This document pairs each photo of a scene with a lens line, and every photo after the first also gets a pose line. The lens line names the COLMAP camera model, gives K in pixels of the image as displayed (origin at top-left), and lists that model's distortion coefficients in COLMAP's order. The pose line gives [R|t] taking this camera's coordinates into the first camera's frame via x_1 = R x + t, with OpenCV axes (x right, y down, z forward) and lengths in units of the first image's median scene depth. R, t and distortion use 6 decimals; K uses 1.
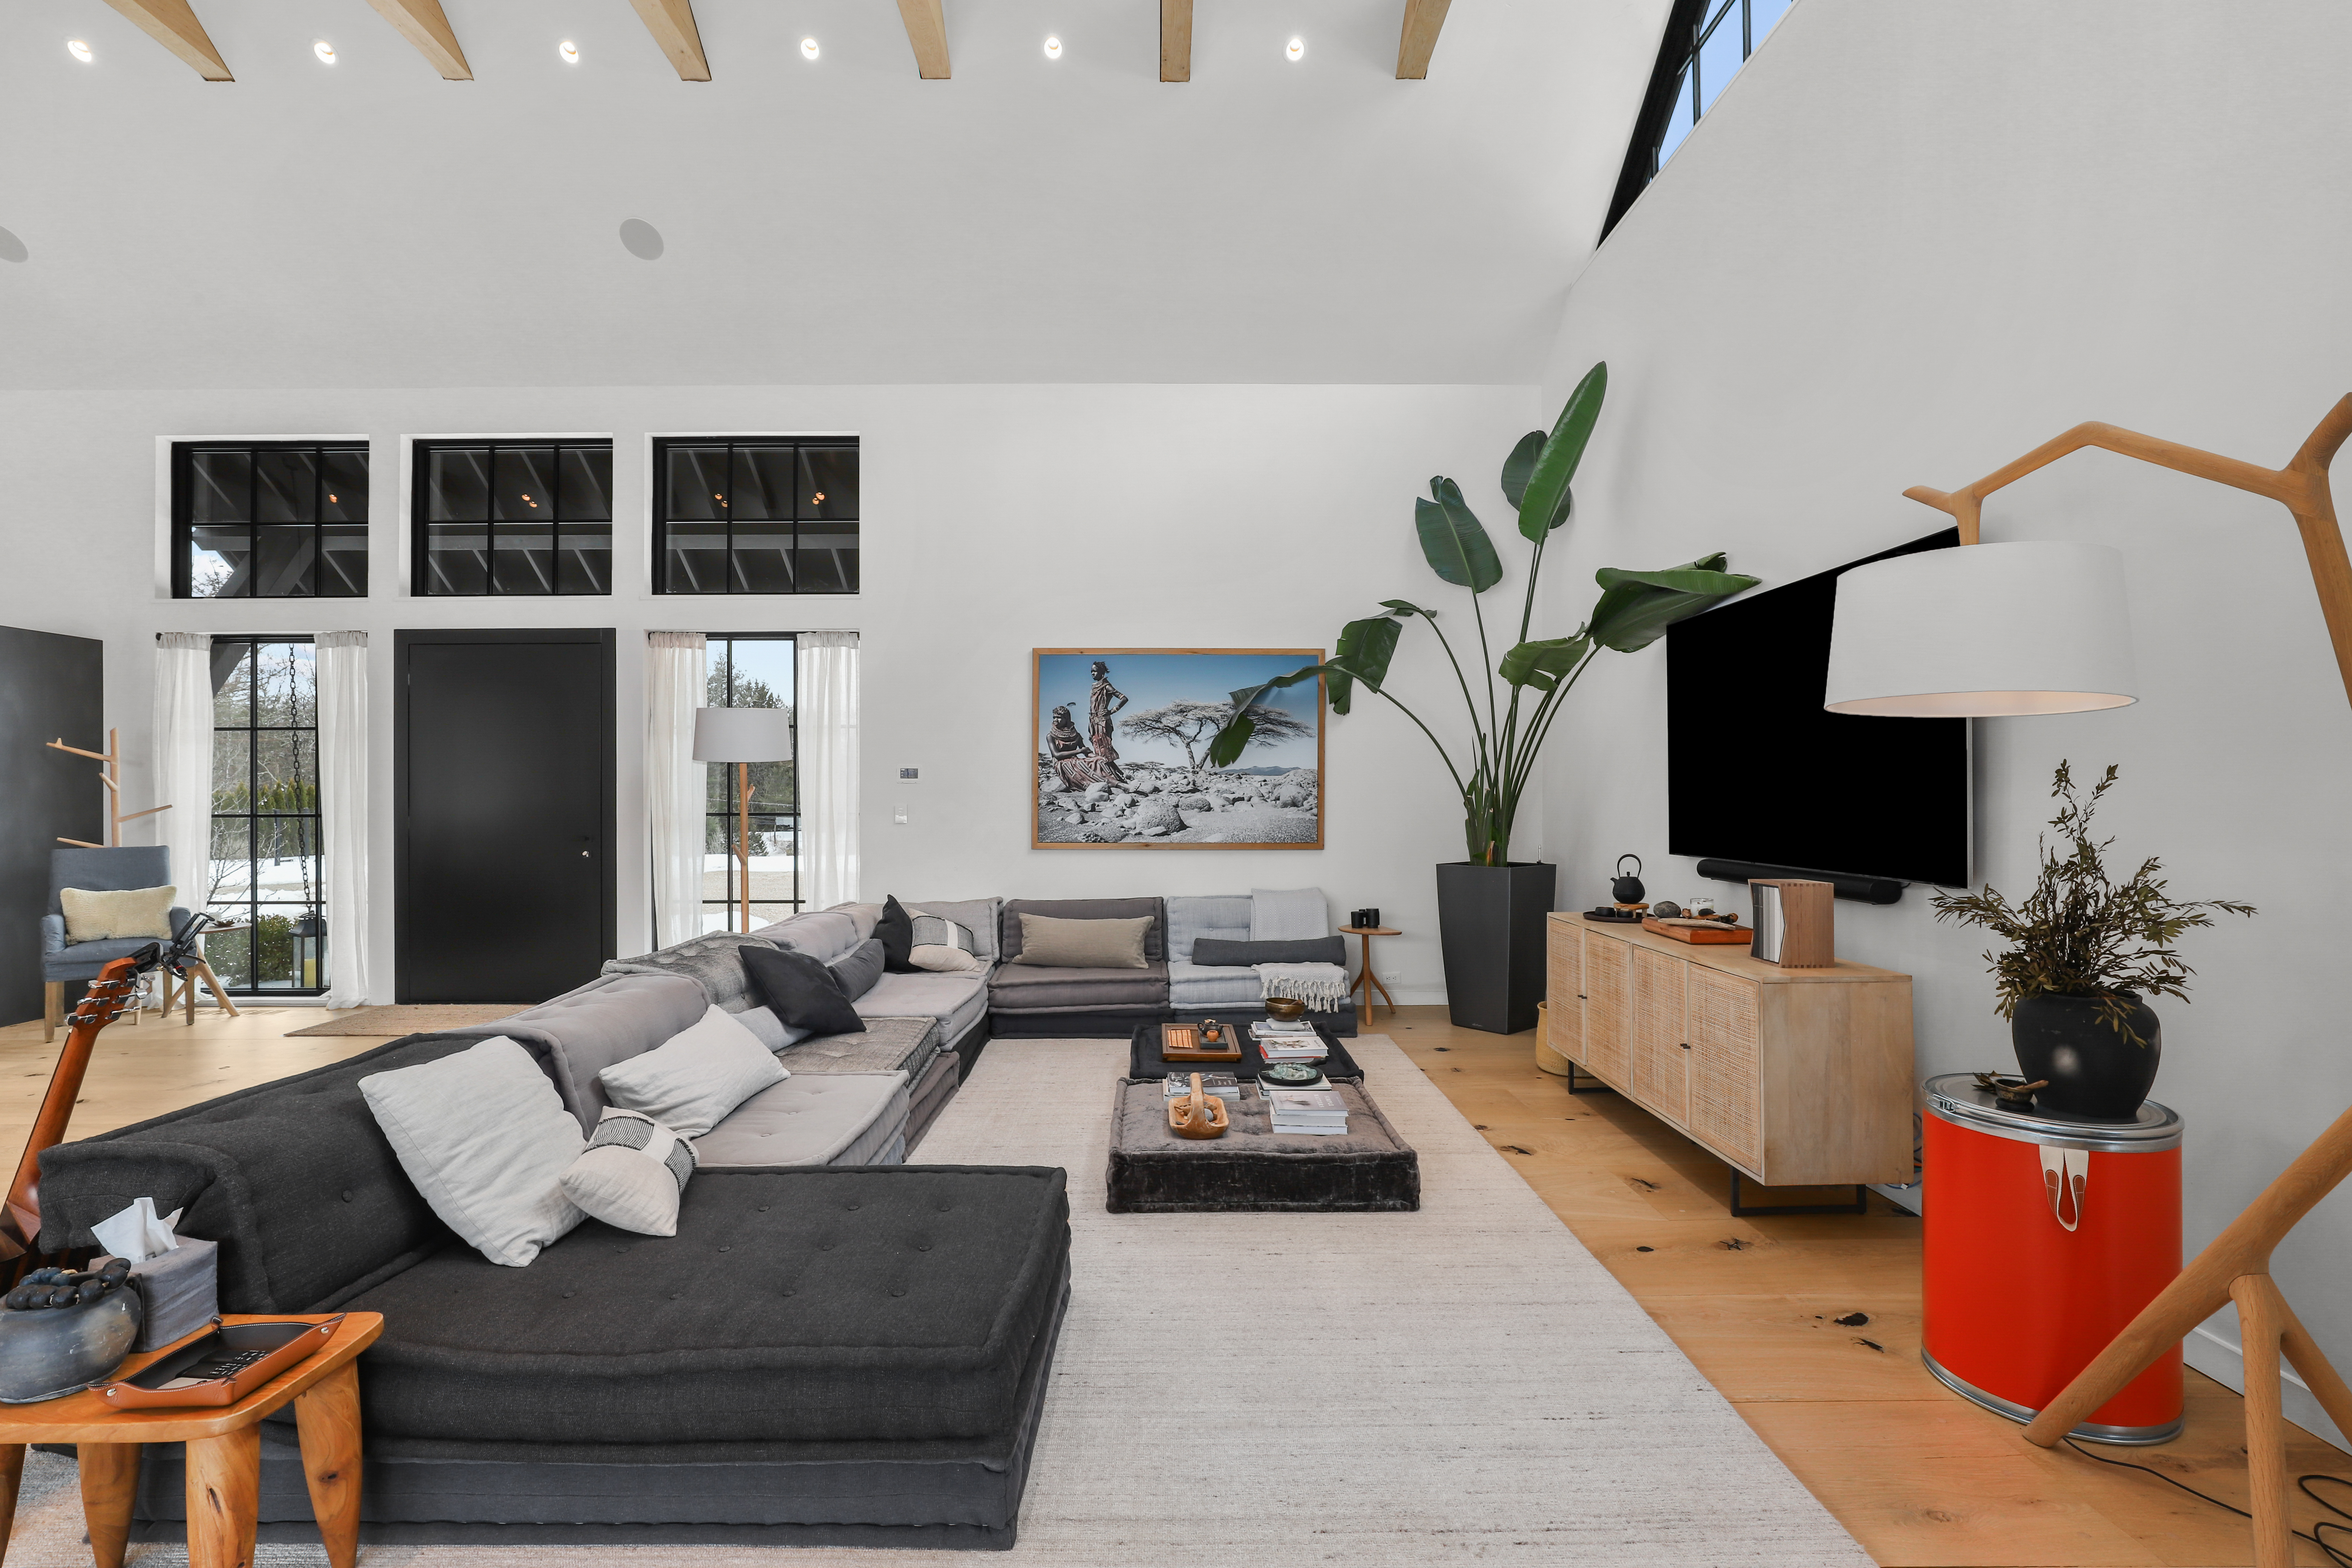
lens RADIAL K [[1084.0, 0, 1210.6], [0, 1084.0, 784.7], [0, 0, 1]] dist [-0.015763, 0.005342]
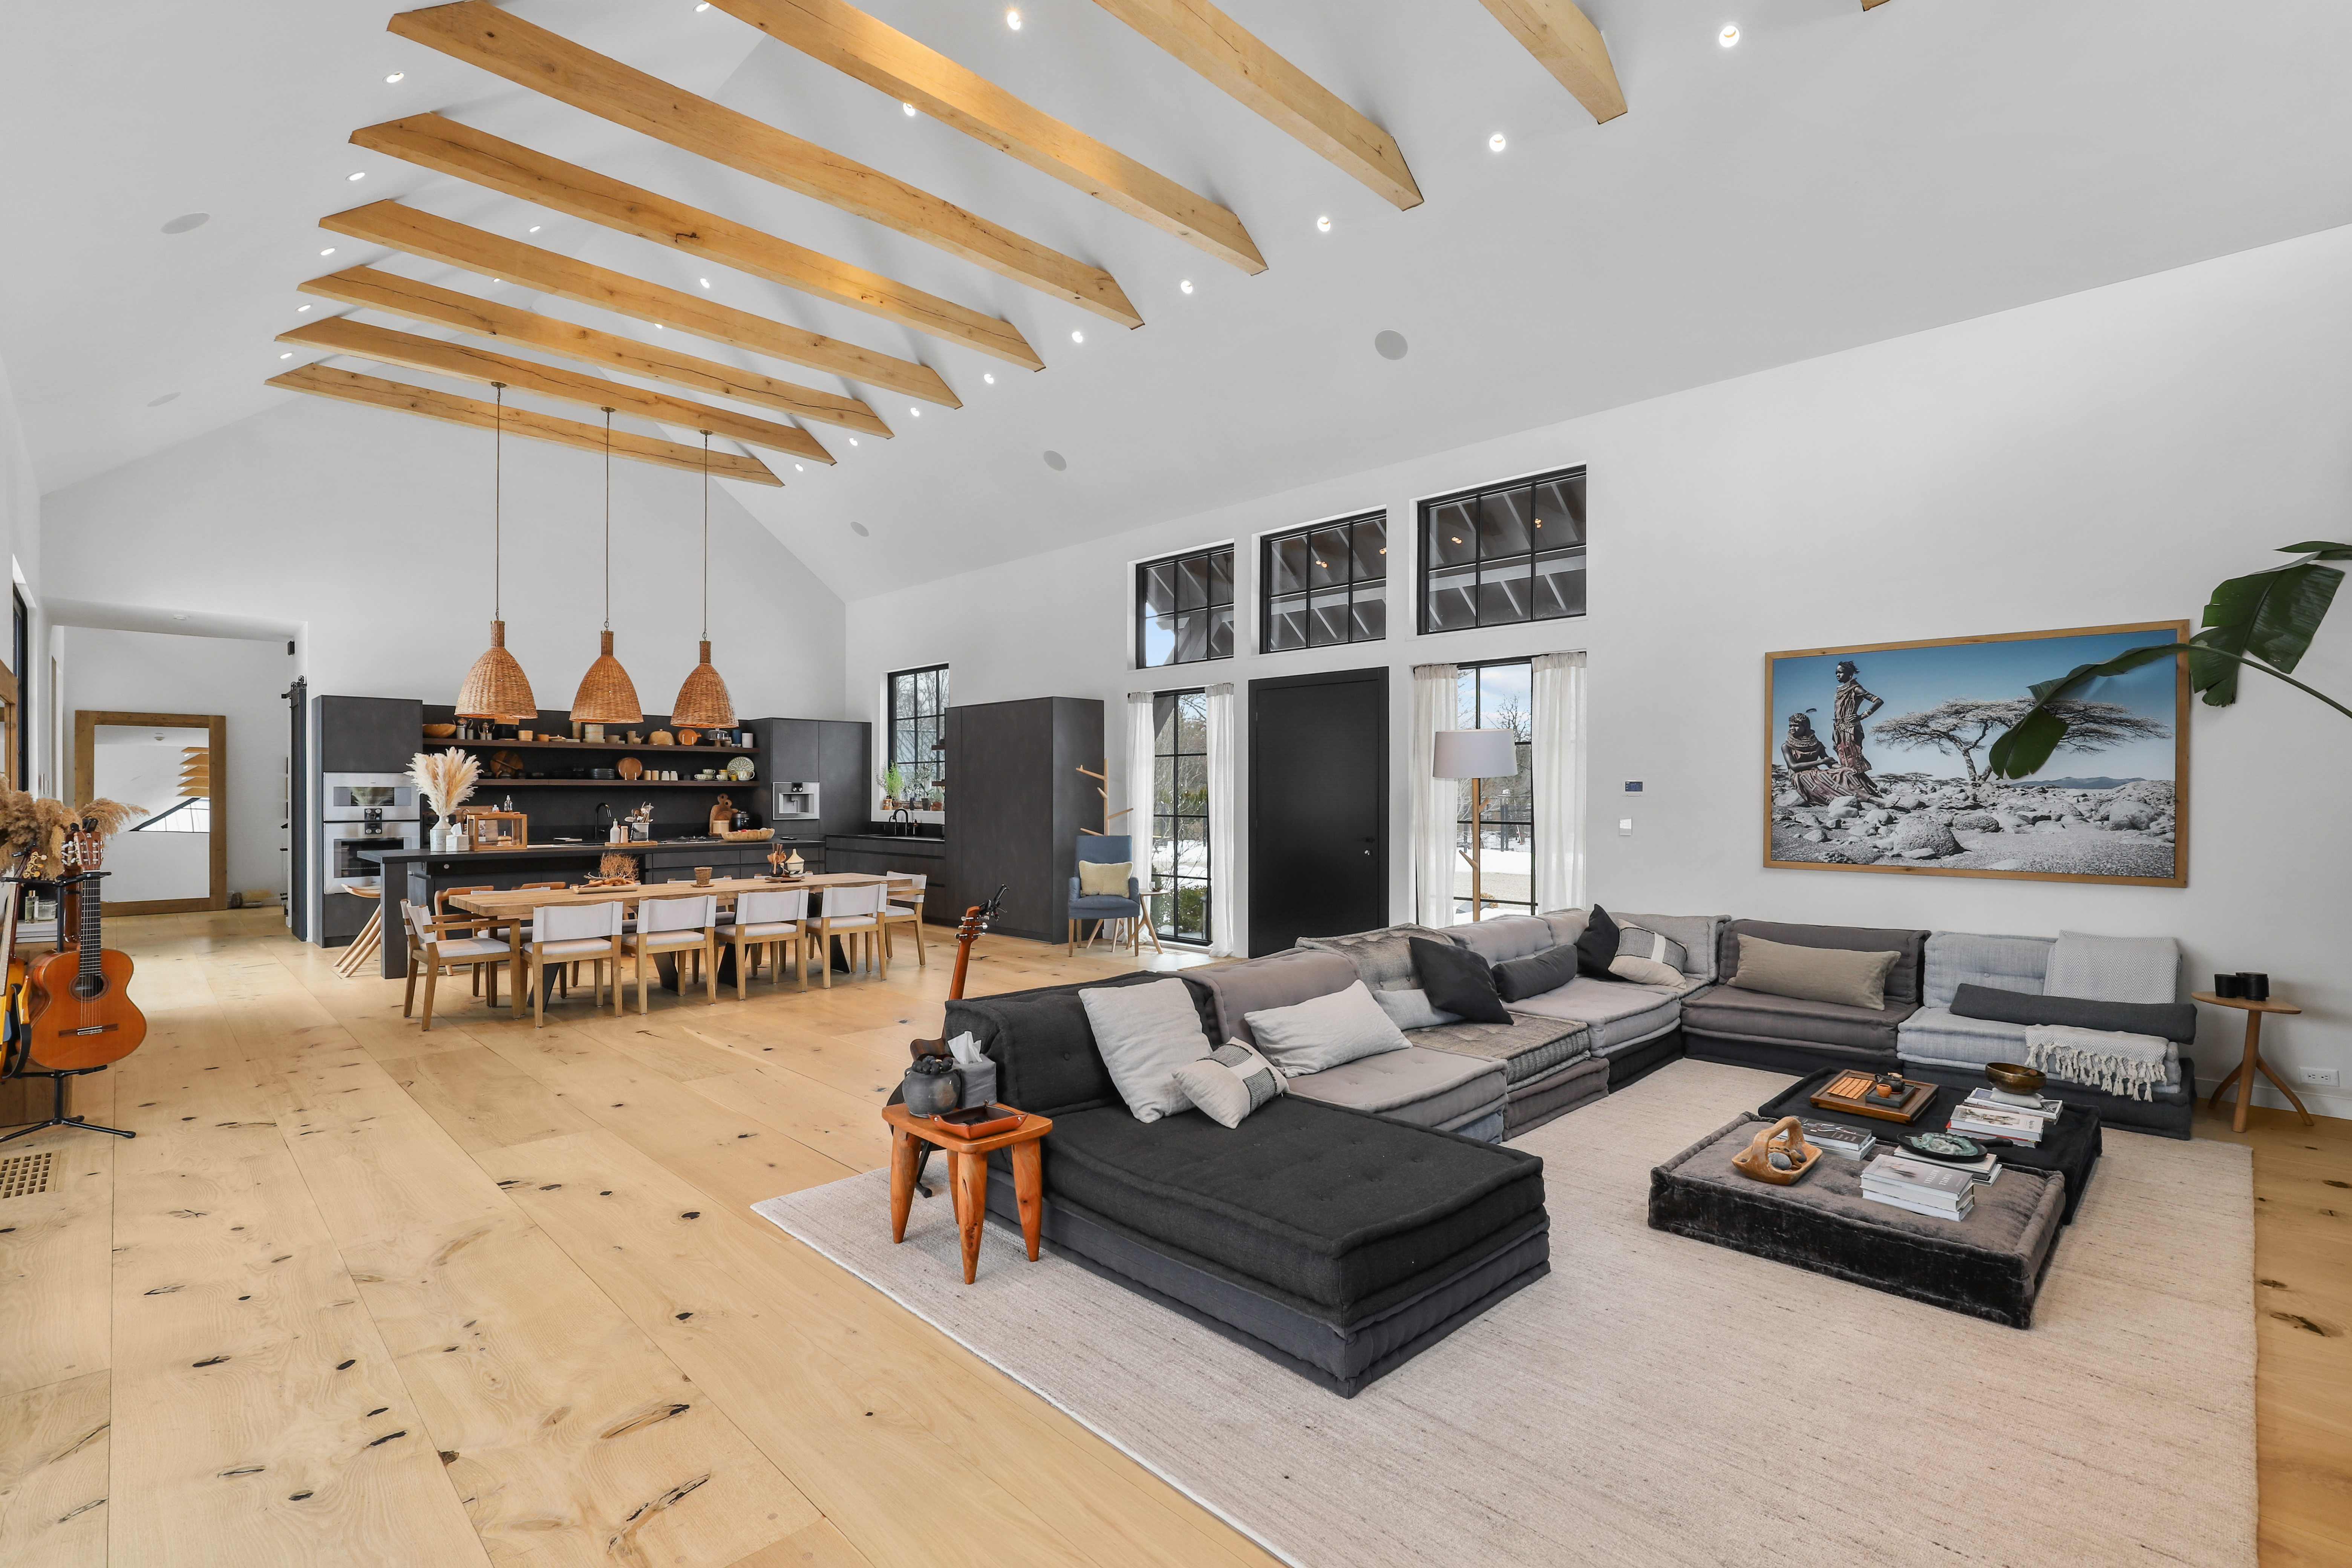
lens RADIAL K [[1084.0, 0, 1170.5], [0, 1084.0, 787.5], [0, 0, 1]] dist [-0.015763, 0.005342]
pose [[0.700185, 0.000076, -0.713962, 0.148789], [0.001874, 0.999996, 0.001944, -0.012713], [0.713959, -0.002700, 0.700182, -0.022809]]
